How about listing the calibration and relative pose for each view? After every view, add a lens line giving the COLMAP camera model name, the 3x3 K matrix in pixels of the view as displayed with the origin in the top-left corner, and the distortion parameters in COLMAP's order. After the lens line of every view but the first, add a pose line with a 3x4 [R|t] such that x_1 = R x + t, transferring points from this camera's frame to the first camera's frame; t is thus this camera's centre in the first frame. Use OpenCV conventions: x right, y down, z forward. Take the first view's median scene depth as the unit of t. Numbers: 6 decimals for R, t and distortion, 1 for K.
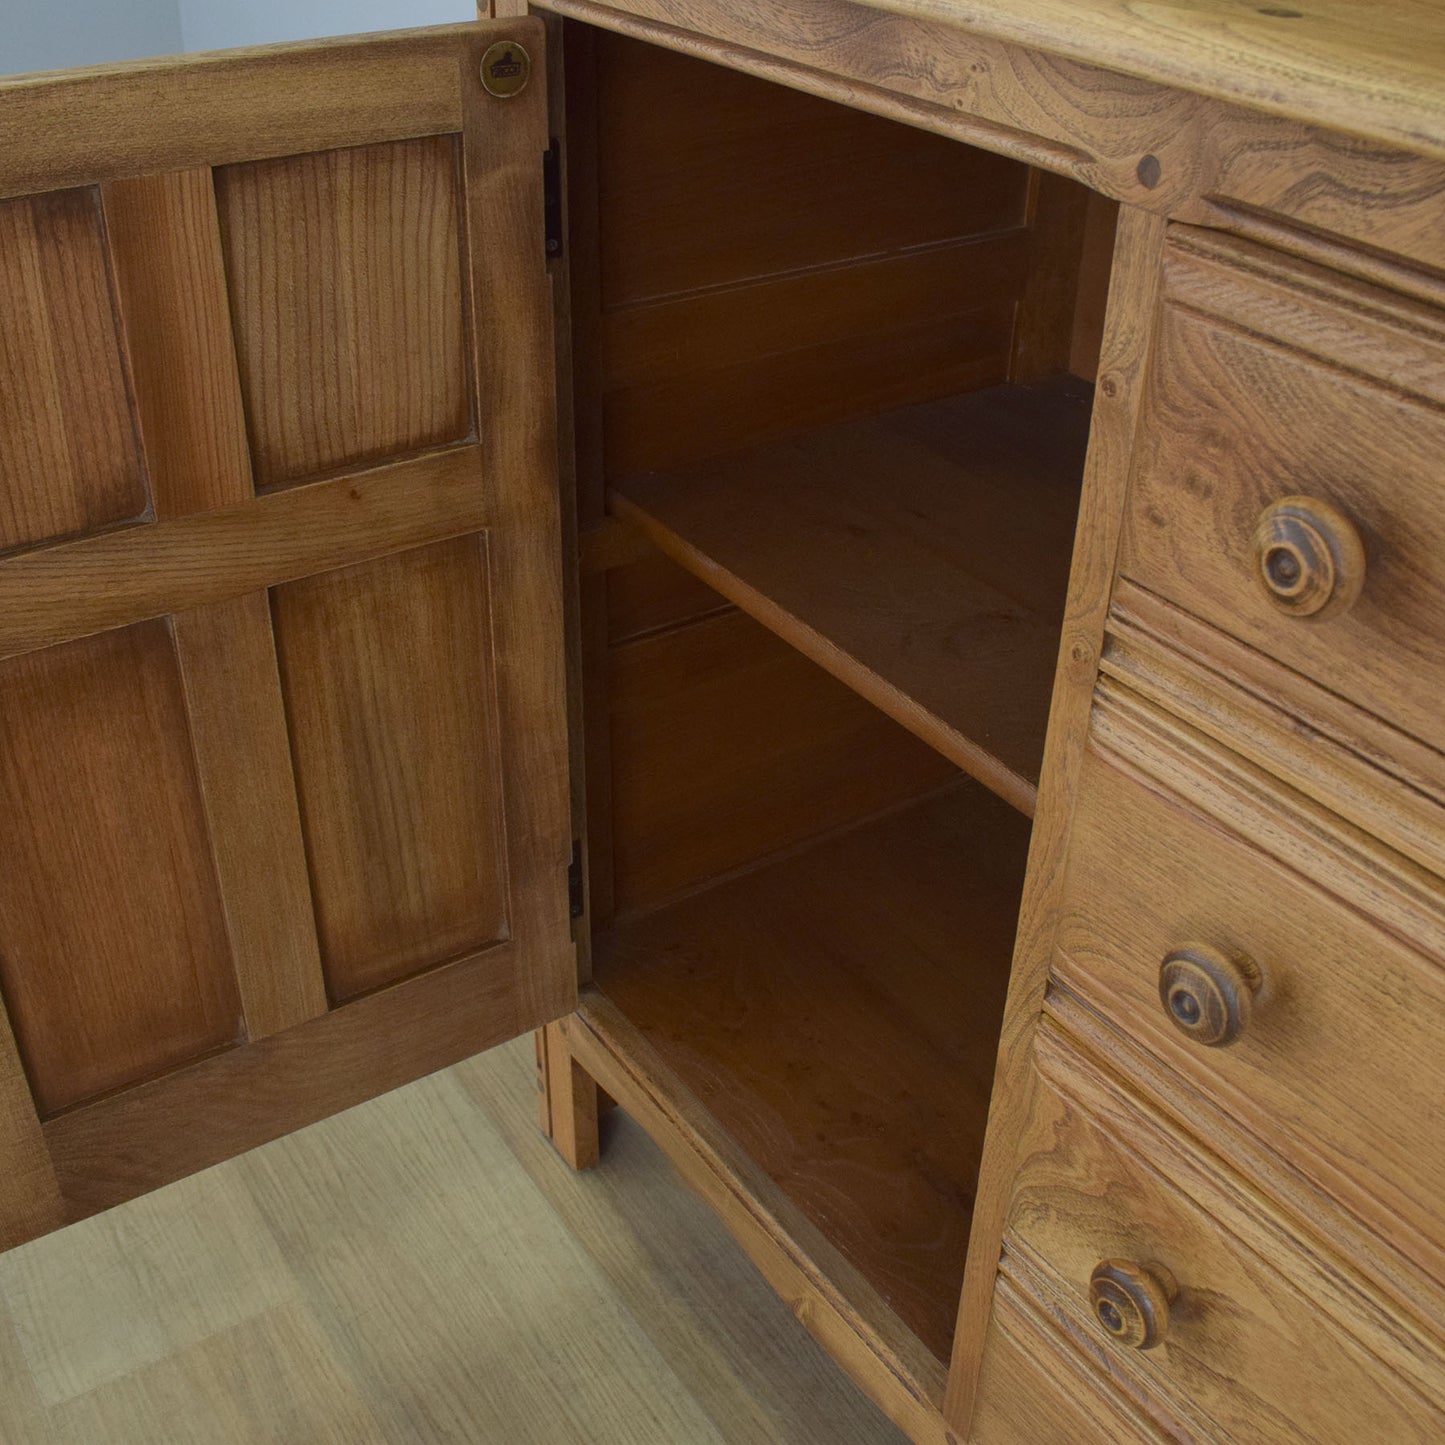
lens RADIAL K [[1680.7, 0, 722.5], [0, 1680.7, 722.5], [0, 0, 1]] dist [-0.083471, 0.003087]
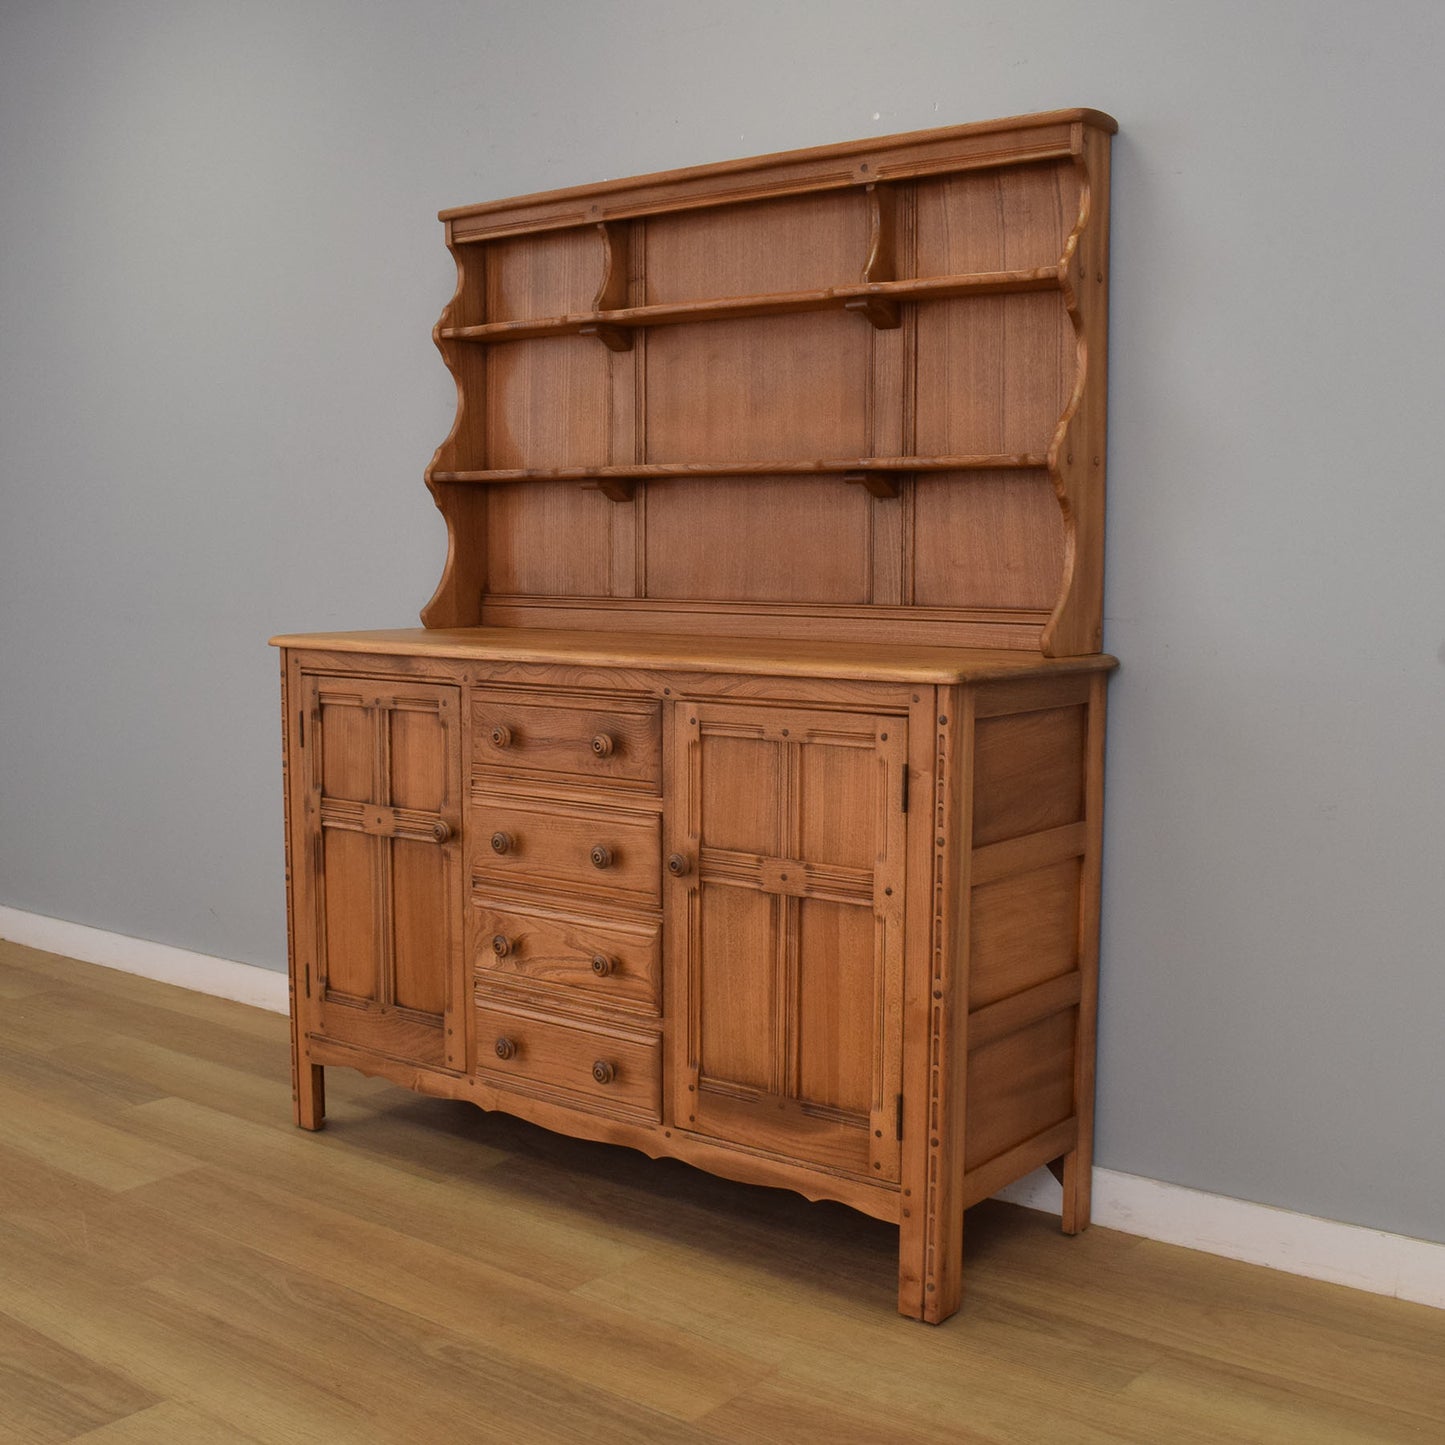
lens RADIAL K [[1791.0, 0, 727.5], [0, 1791.0, 703.5], [0, 0, 1]] dist [-0.095548, -0.004381]
pose [[0.949484, -0.044449, 0.310652, -0.624055], [0.181899, 0.884613, -0.429386, 2.034508], [-0.255722, 0.464202, 0.848011, -3.474085]]
